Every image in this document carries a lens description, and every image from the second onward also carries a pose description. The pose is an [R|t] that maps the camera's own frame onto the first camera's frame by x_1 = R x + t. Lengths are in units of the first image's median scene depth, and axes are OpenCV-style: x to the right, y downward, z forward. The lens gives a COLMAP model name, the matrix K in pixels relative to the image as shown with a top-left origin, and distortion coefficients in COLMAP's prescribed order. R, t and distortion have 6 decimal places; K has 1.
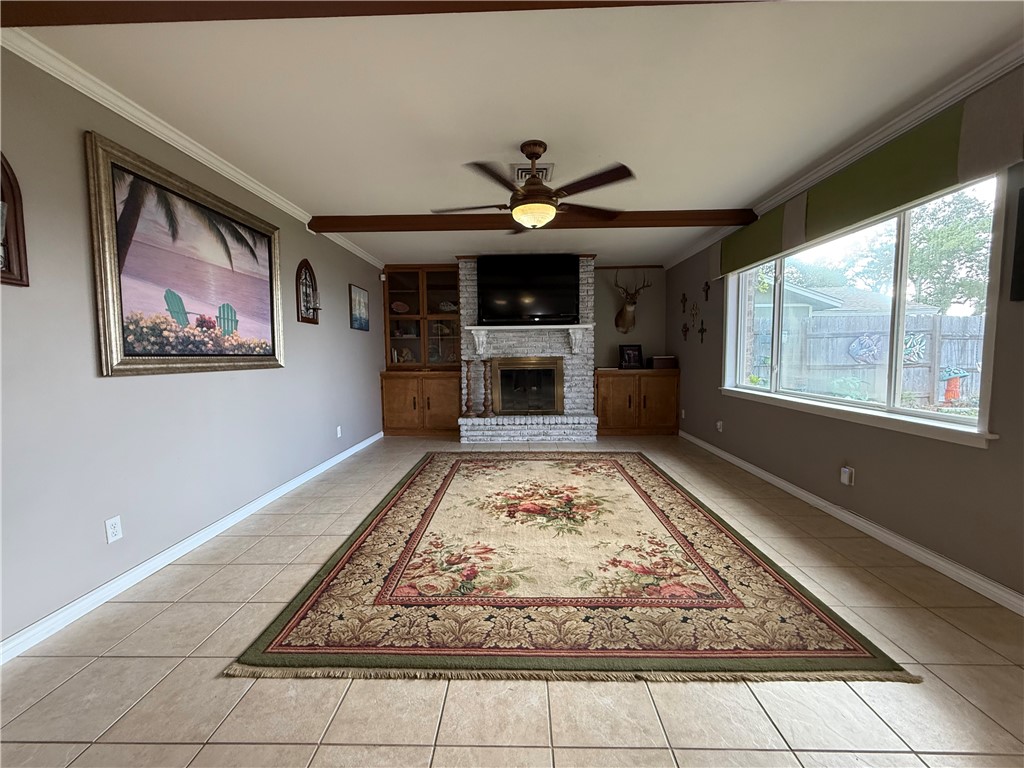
lens RADIAL K [[417.6, 0, 488.2], [0, 417.6, 384.4], [0, 0, 1]] dist [0.000048, -0.000061]
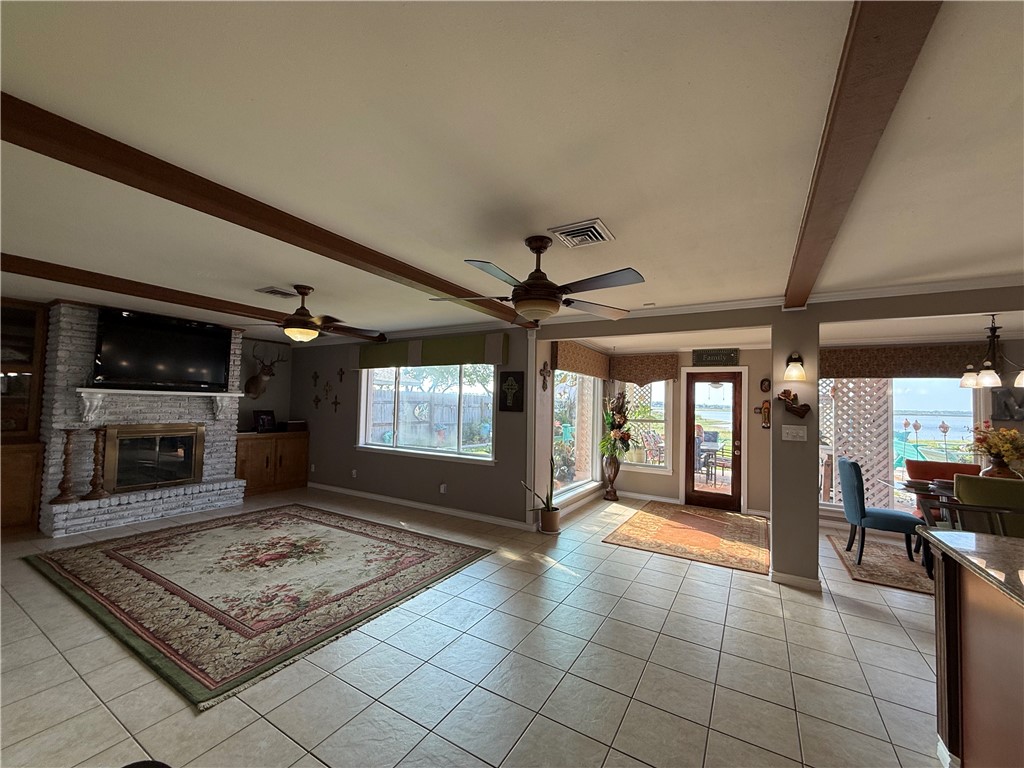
lens RADIAL K [[408.7, 0, 512.0], [0, 408.7, 384.0], [0, 0, 1]] dist [-0.000241, -0.000282]
pose [[0.488729, 0.068023, 0.869780, -0.551245], [0.042250, 0.993941, -0.101473, -0.050187], [-0.871412, 0.086341, 0.482894, -0.206432]]
